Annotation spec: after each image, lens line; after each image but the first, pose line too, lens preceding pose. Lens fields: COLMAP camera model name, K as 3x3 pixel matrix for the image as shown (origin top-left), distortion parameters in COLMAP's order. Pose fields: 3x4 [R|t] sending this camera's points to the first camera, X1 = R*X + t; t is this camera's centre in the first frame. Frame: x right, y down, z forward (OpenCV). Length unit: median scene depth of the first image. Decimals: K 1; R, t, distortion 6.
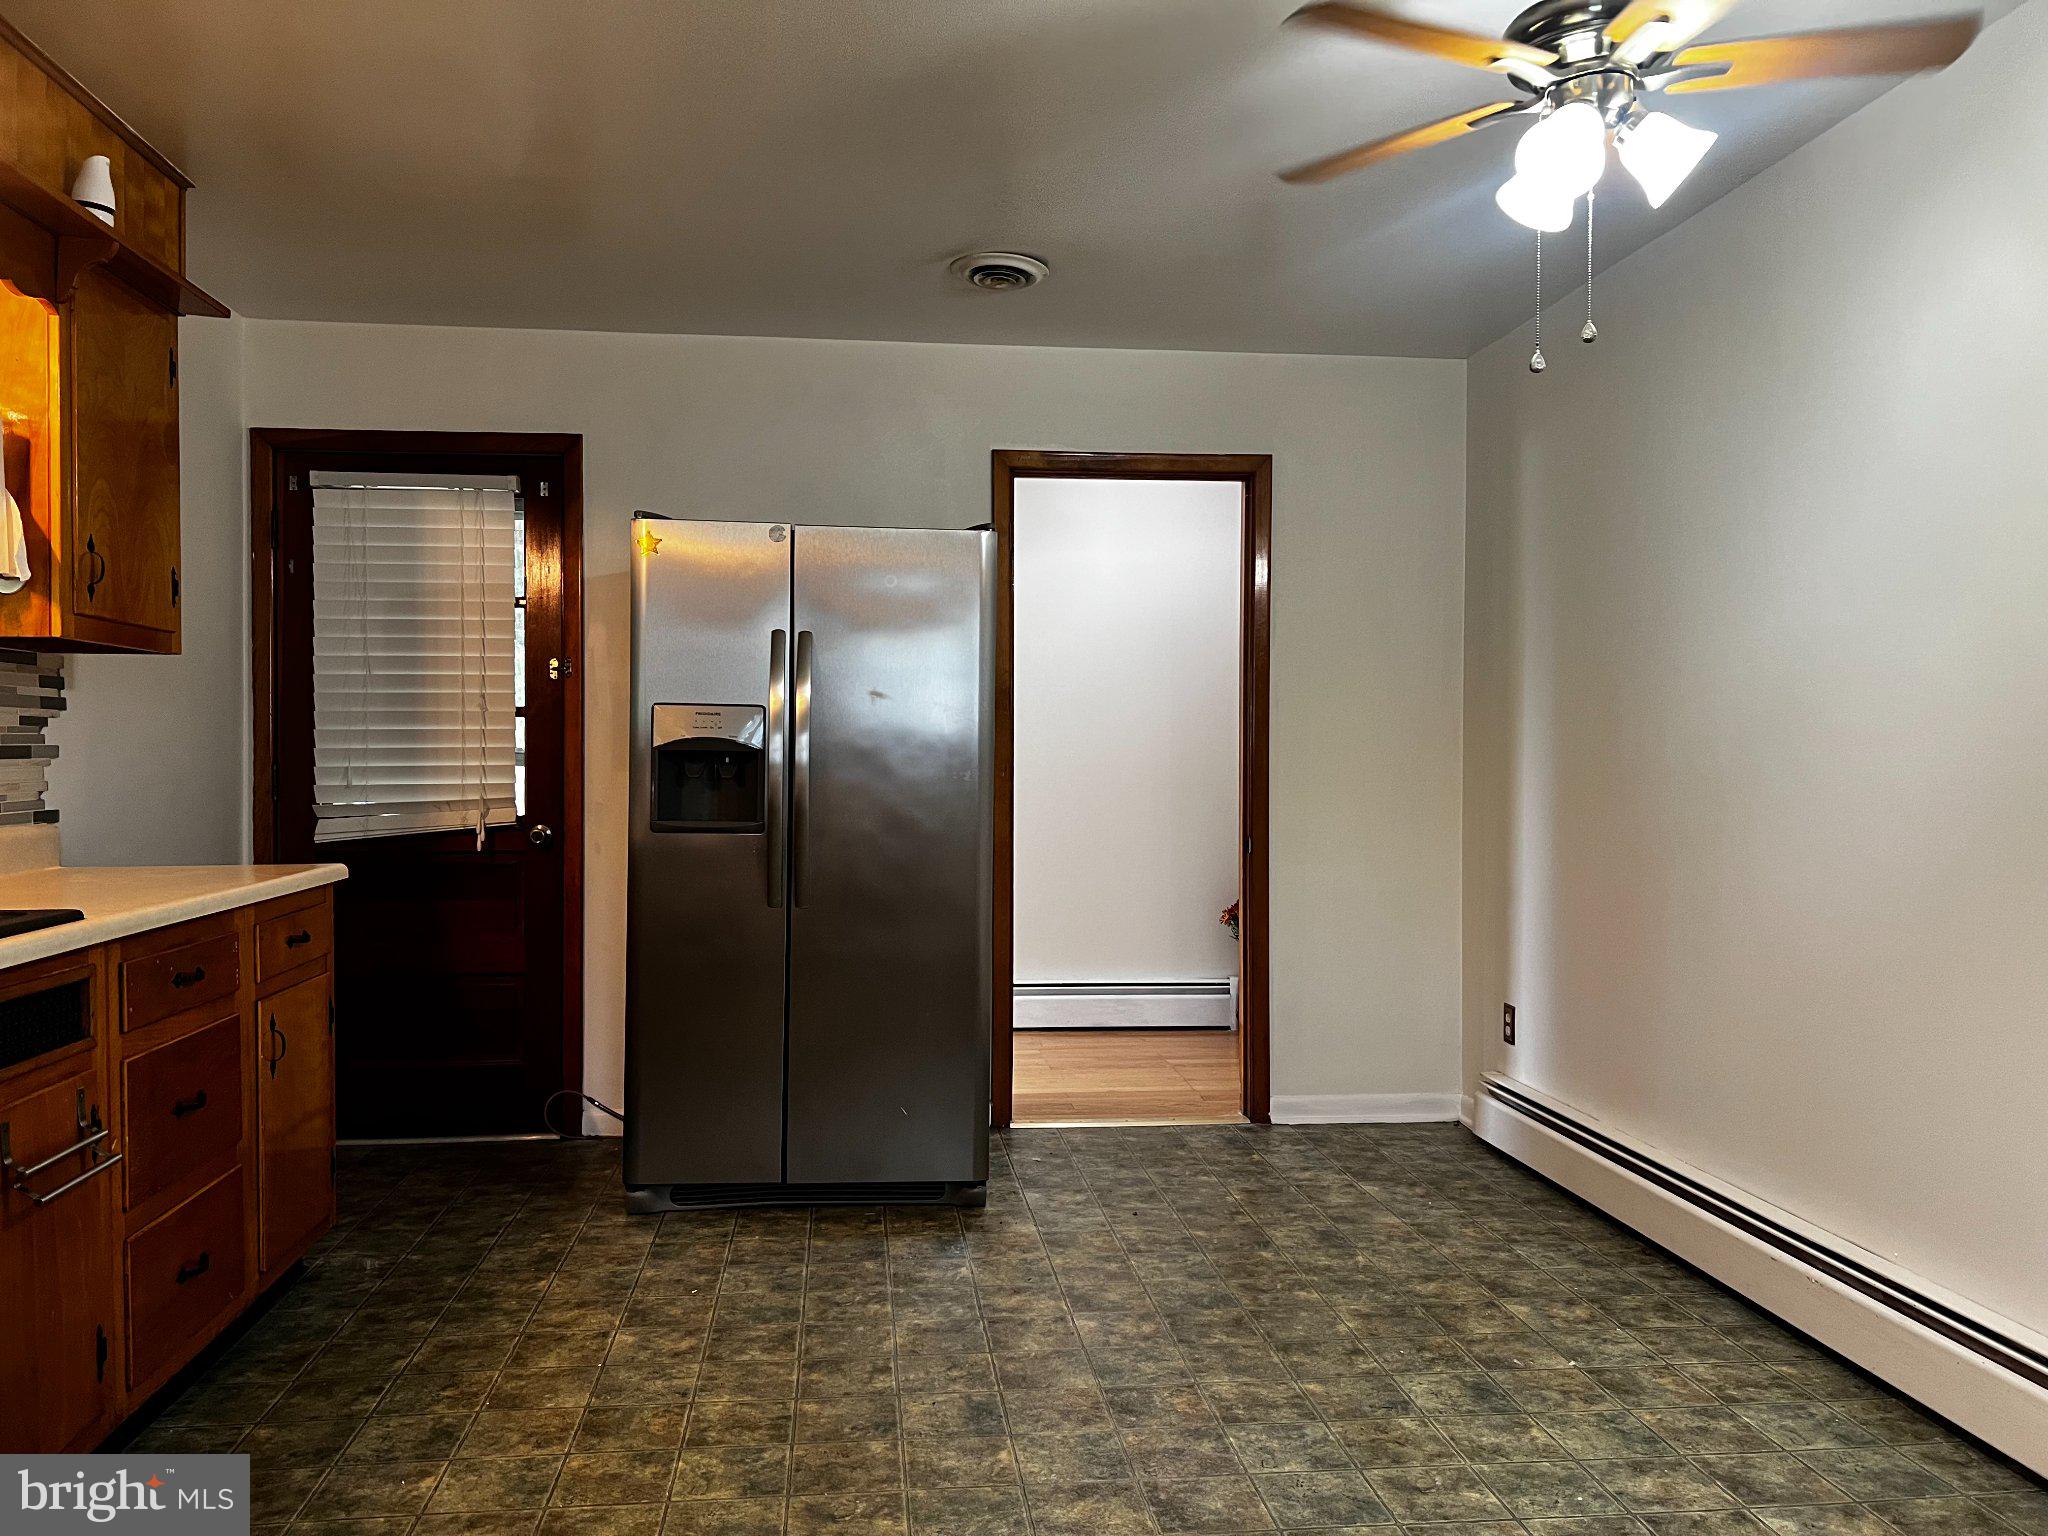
lens RADIAL K [[1562.1, 0, 1024.0], [0, 1562.1, 768.0], [0, 0, 1]] dist [0.010426, 0.002319]
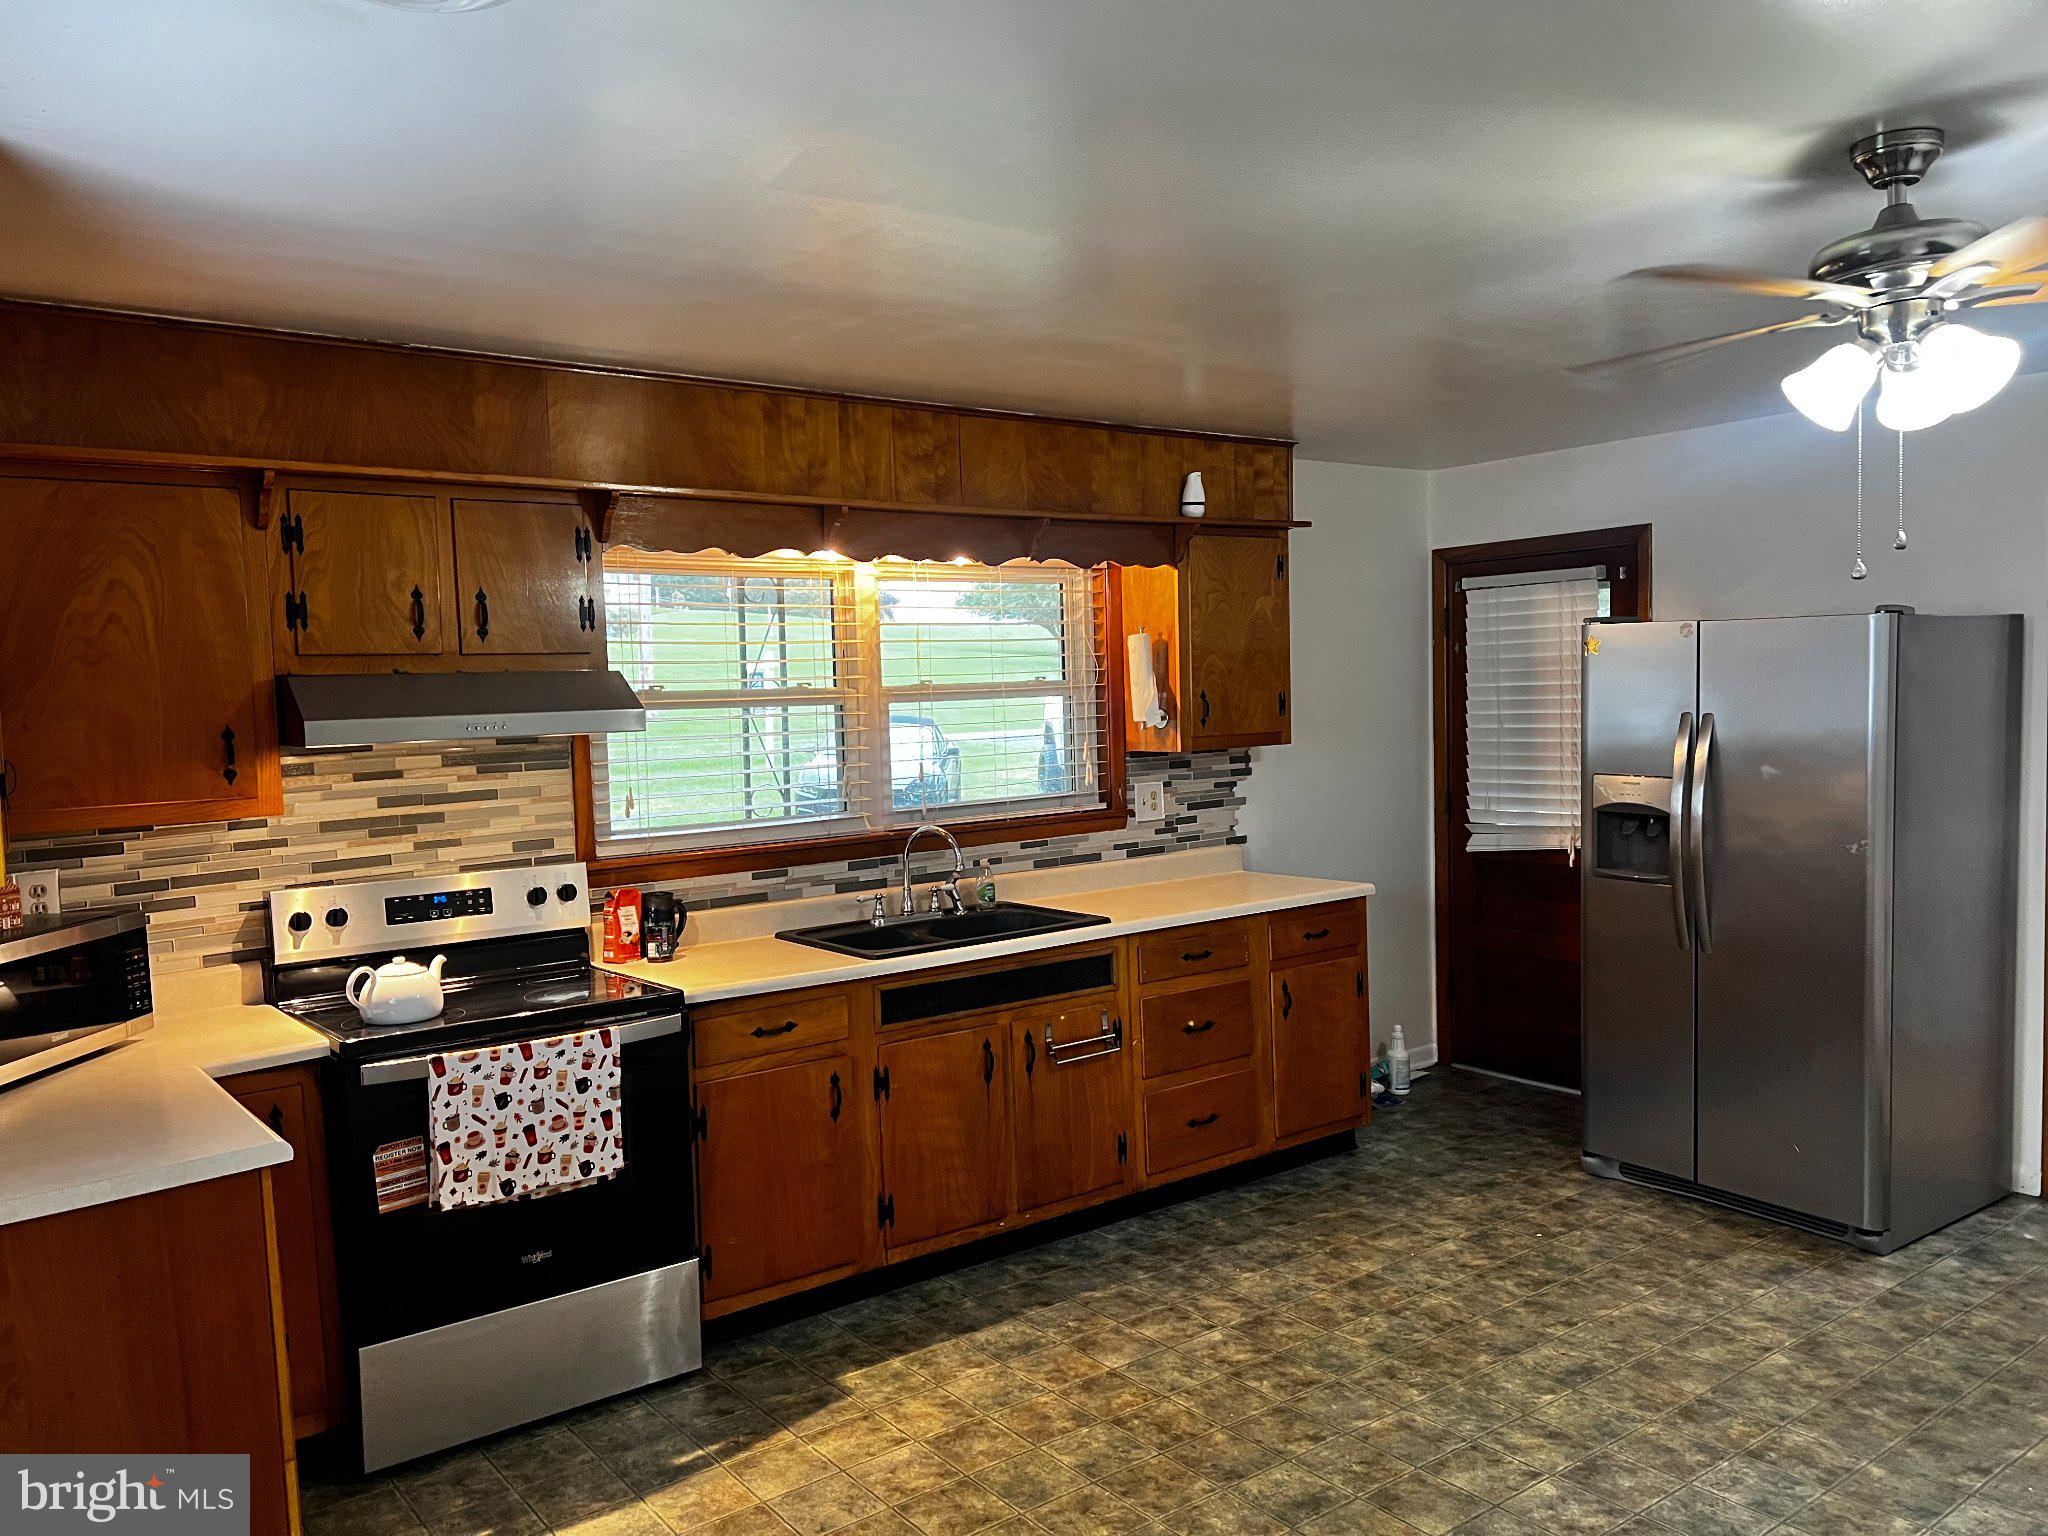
lens RADIAL K [[1570.4, 0, 1016.8], [0, 1570.4, 753.9], [0, 0, 1]] dist [0.173011, -0.223146]
pose [[0.505528, 0.020226, -0.862573, 0.708319], [0.027860, 0.998821, 0.039749, -0.134453], [0.862360, -0.044125, 0.504369, -0.049487]]
